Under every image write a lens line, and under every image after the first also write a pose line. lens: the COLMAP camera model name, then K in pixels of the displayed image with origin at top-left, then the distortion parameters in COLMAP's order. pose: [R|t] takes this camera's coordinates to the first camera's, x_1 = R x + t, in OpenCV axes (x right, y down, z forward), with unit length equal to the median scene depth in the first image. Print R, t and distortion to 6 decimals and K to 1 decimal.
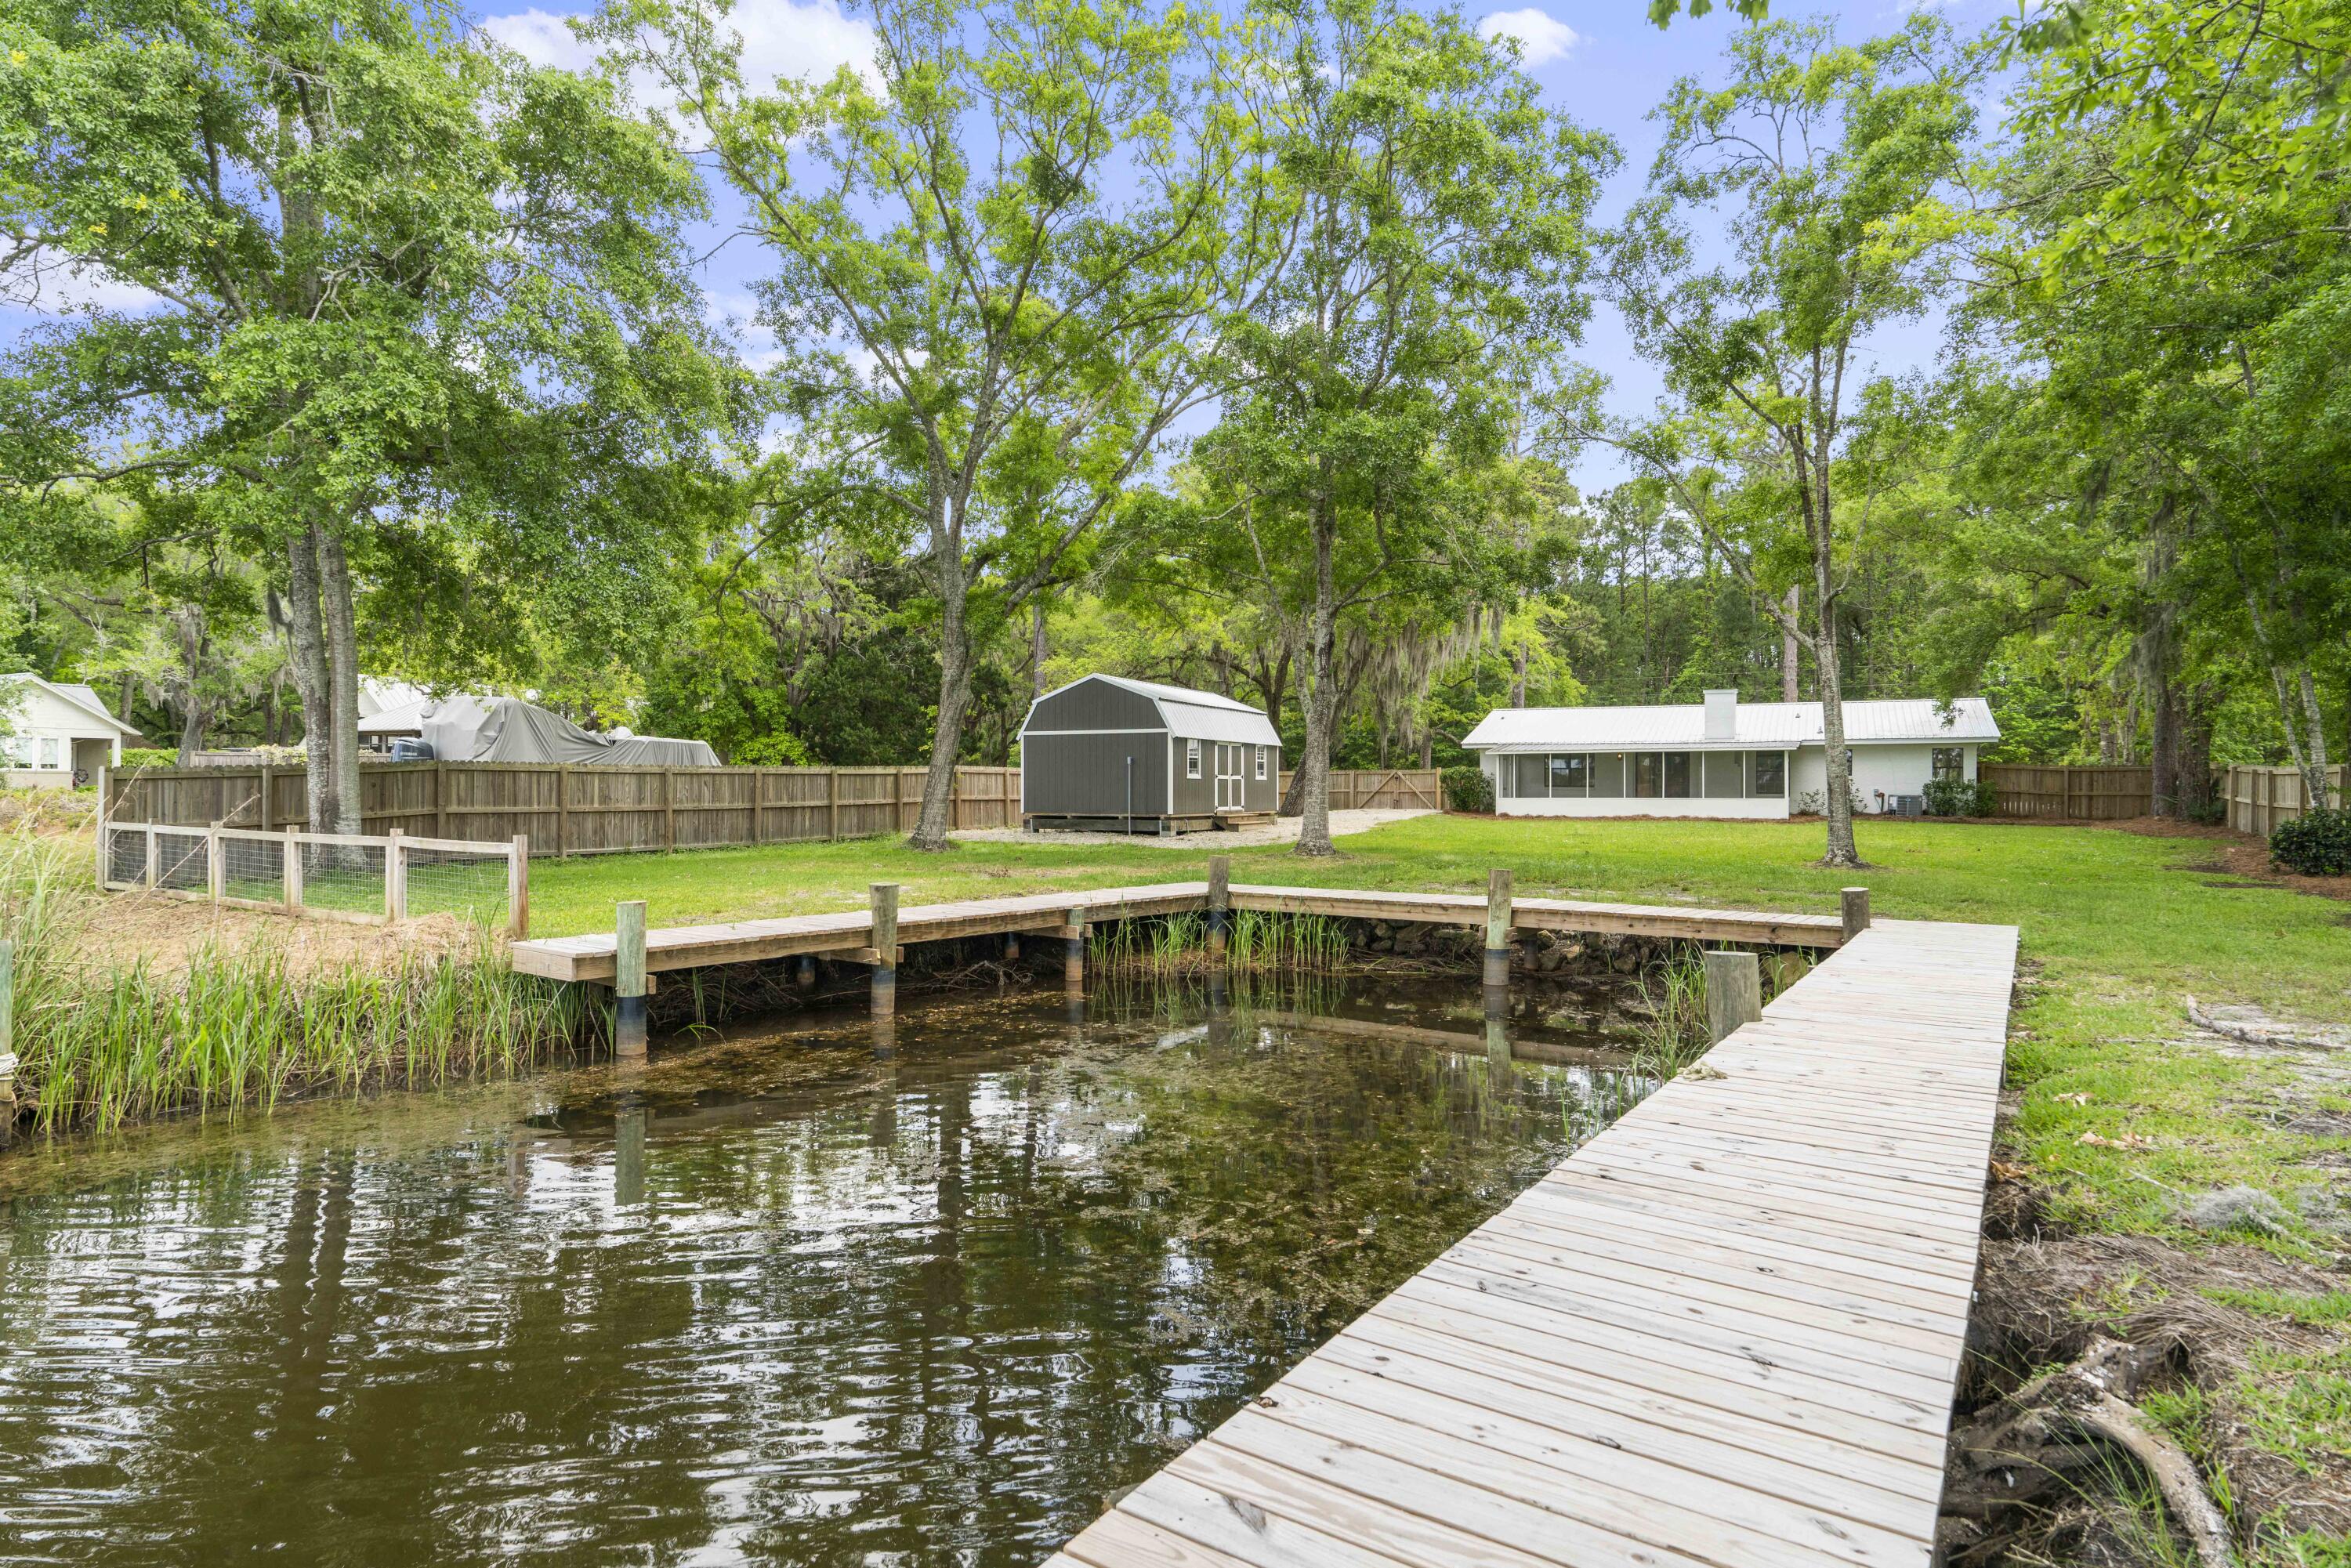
lens RADIAL K [[1296.6, 0, 1180.4], [0, 1296.6, 788.7], [0, 0, 1]] dist [-0.009130, -0.000168]
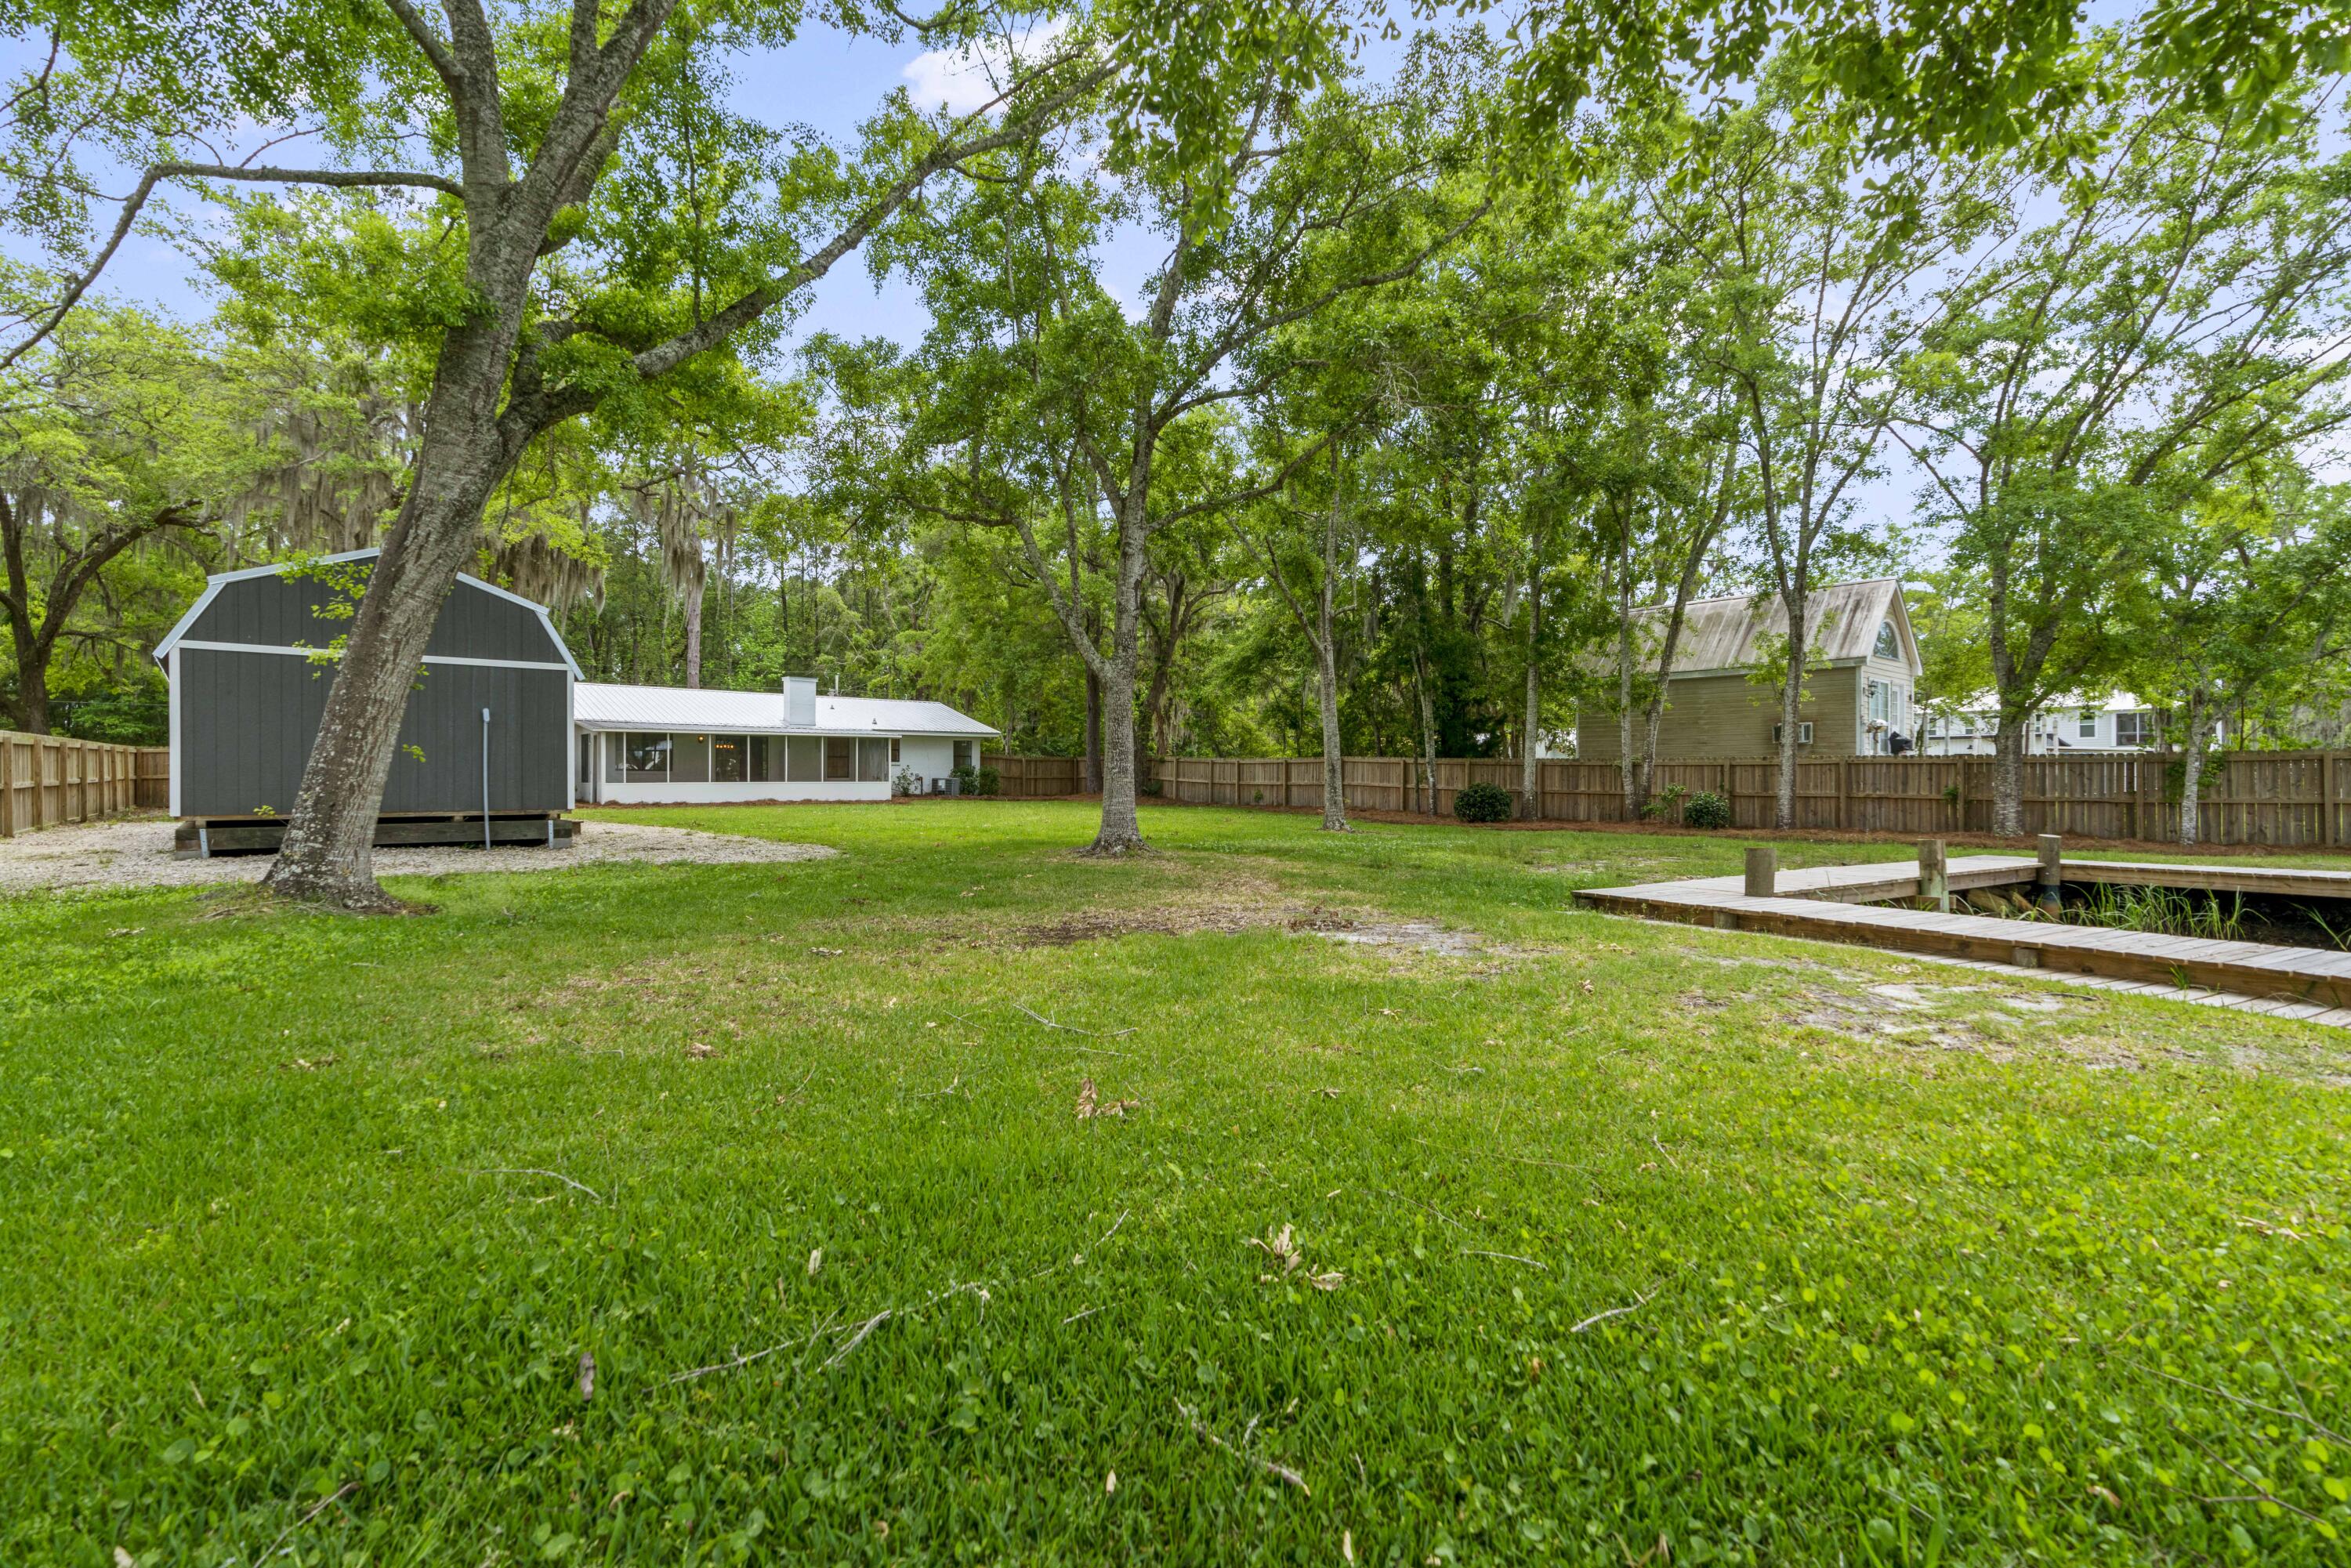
lens RADIAL K [[1059.1, 0, 1168.2], [0, 1059.1, 781.1], [0, 0, 1]] dist [-0.007455, 0.004395]
pose [[0.291544, -0.003541, 0.956551, -0.357522], [0.000711, 0.999994, 0.003485, 0.004344], [-0.956557, -0.000336, 0.291545, 0.525101]]
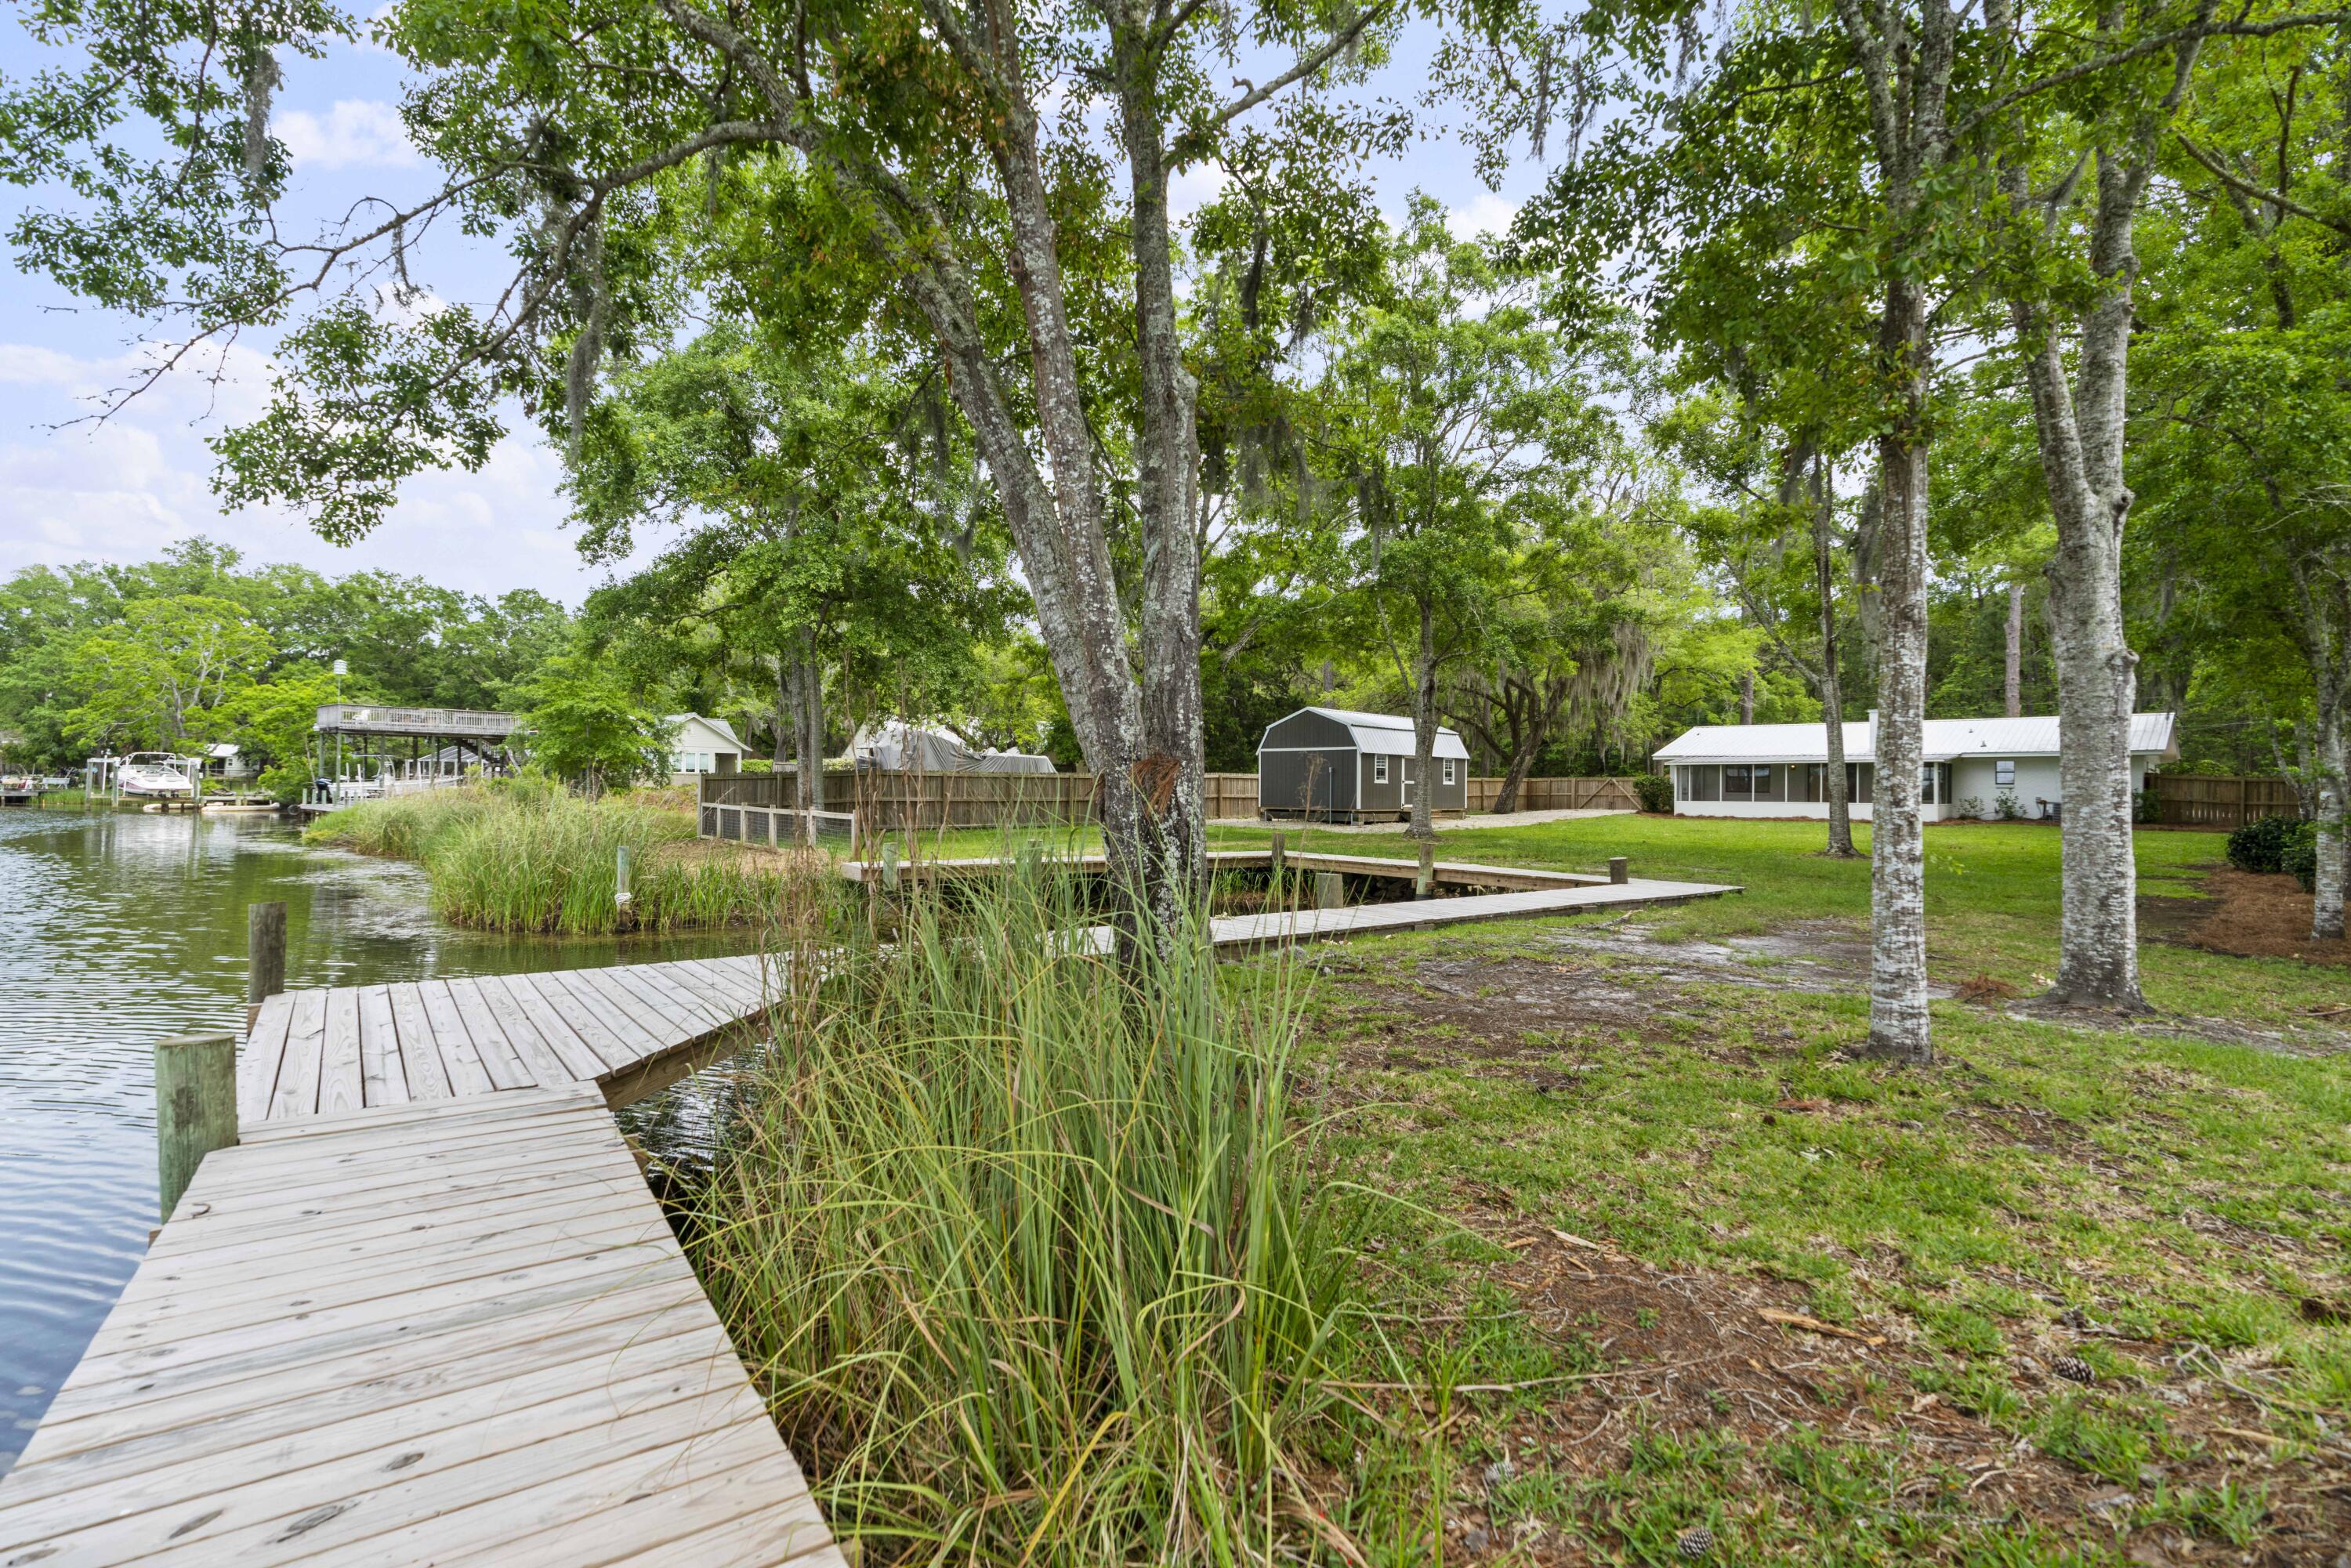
lens RADIAL K [[1059.1, 0, 1161.4], [0, 1059.1, 782.8], [0, 0, 1]] dist [-0.007455, 0.004395]
pose [[0.949021, 0.006027, -0.315155, 0.118028], [-0.008372, 0.999946, -0.006086, 0.000388], [0.315101, 0.008414, 0.949021, -0.101445]]
